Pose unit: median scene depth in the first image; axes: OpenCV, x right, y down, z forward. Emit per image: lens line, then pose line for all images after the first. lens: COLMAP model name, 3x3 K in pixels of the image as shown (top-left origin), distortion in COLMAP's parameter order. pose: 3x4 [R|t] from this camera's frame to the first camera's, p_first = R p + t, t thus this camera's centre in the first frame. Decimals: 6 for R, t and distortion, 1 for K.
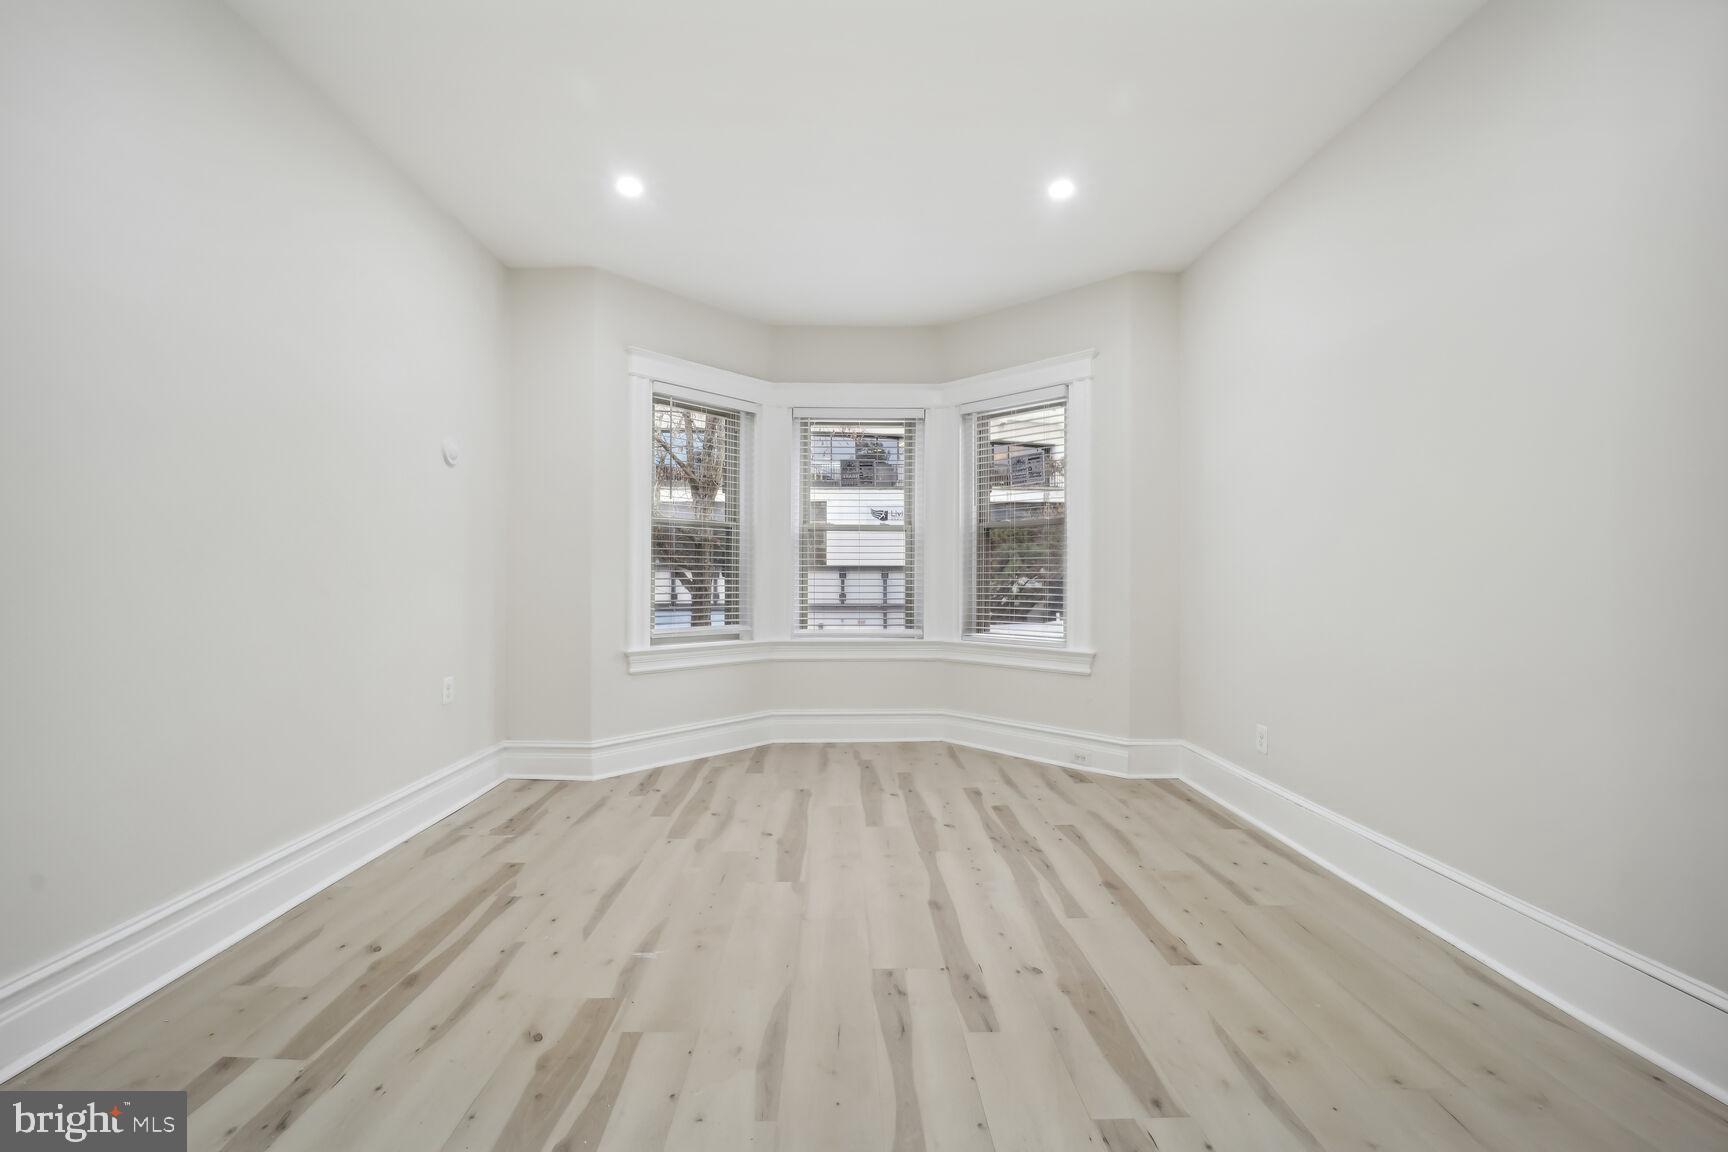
lens RADIAL K [[731.1, 0, 864.0], [0, 731.1, 569.2], [0, 0, 1]] dist [-0.015172, -0.000215]
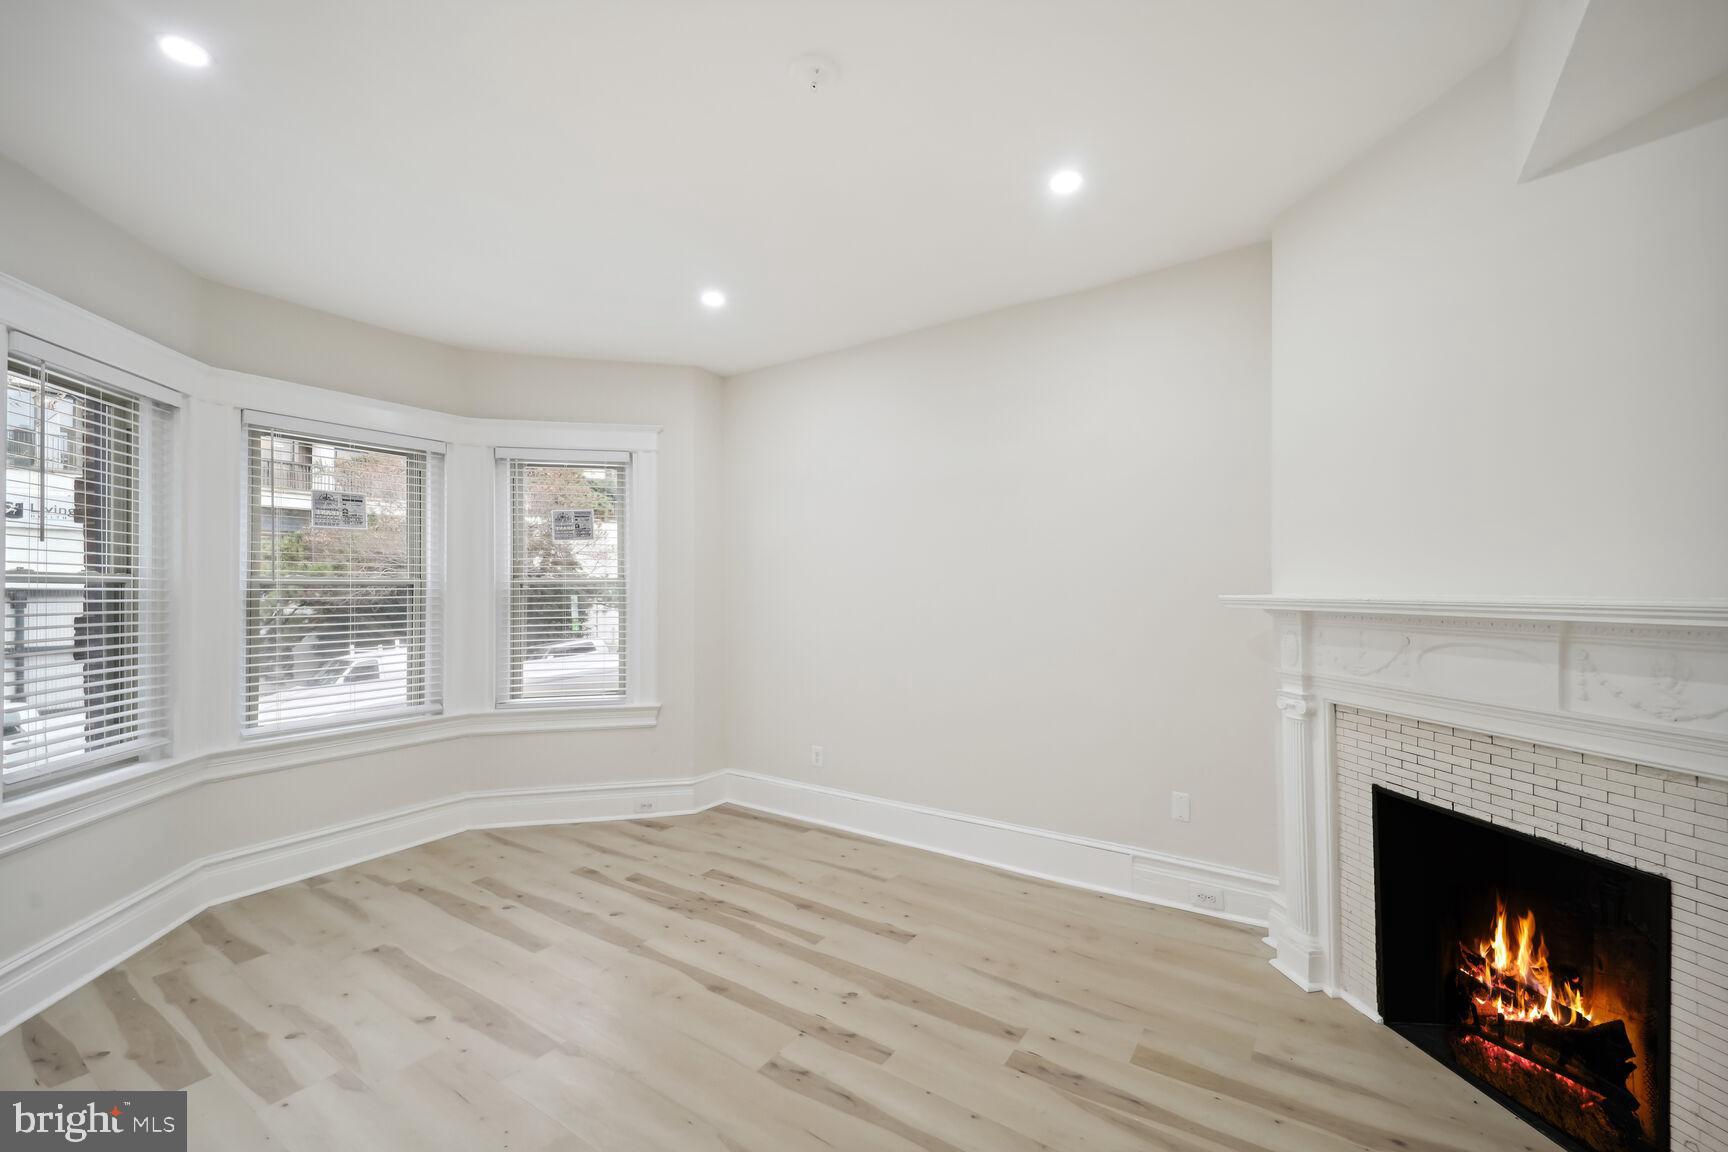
lens RADIAL K [[692.5, 0, 864.4], [0, 692.5, 580.3], [0, 0, 1]] dist [0.068055, -0.028096]
pose [[0.576332, 0.006808, 0.817187, -0.548493], [-0.004754, 0.999976, -0.004978, -0.103820], [-0.817202, -0.001016, 0.576351, 0.227962]]
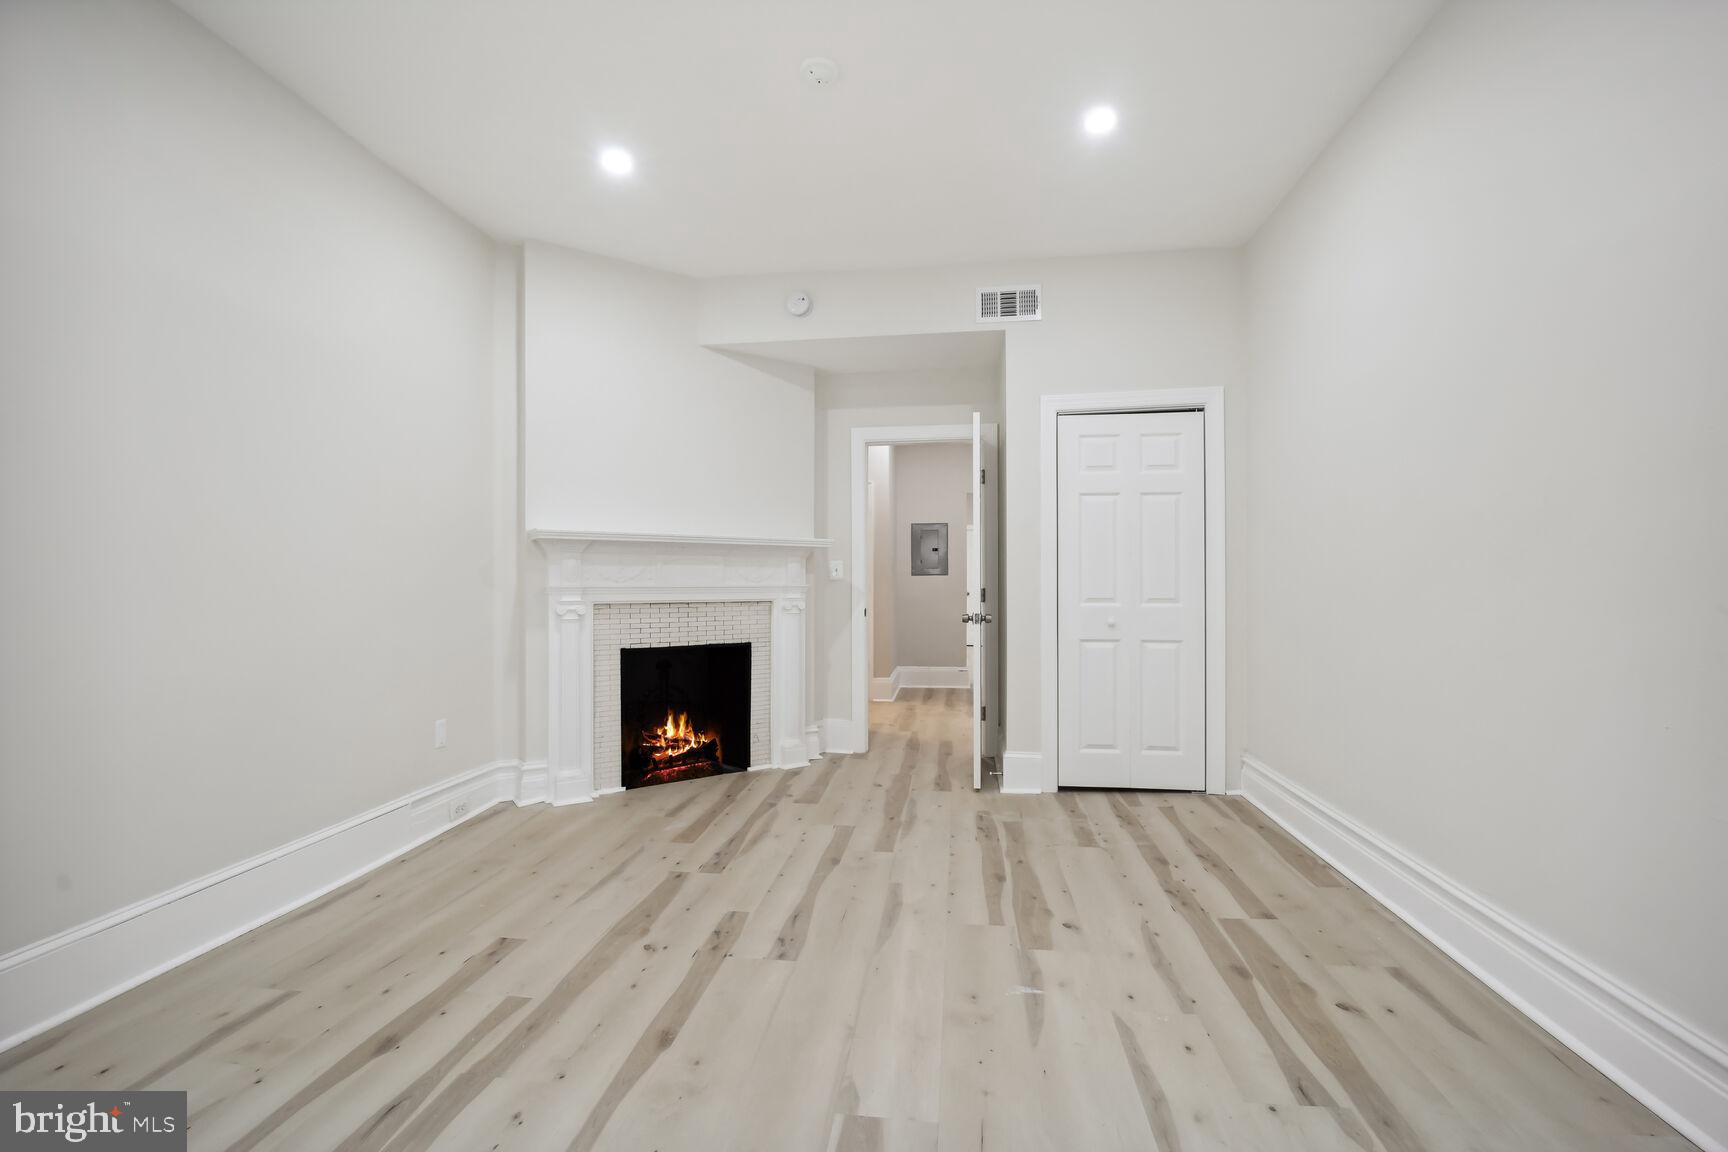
lens RADIAL K [[702.4, 0, 859.1], [0, 702.4, 571.1], [0, 0, 1]] dist [-0.011594, -0.000322]
pose [[-0.985060, 0.002883, 0.172189, -0.189252], [-0.001491, 0.999680, -0.025270, 0.016885], [-0.172206, -0.025149, -0.984740, 1.498104]]
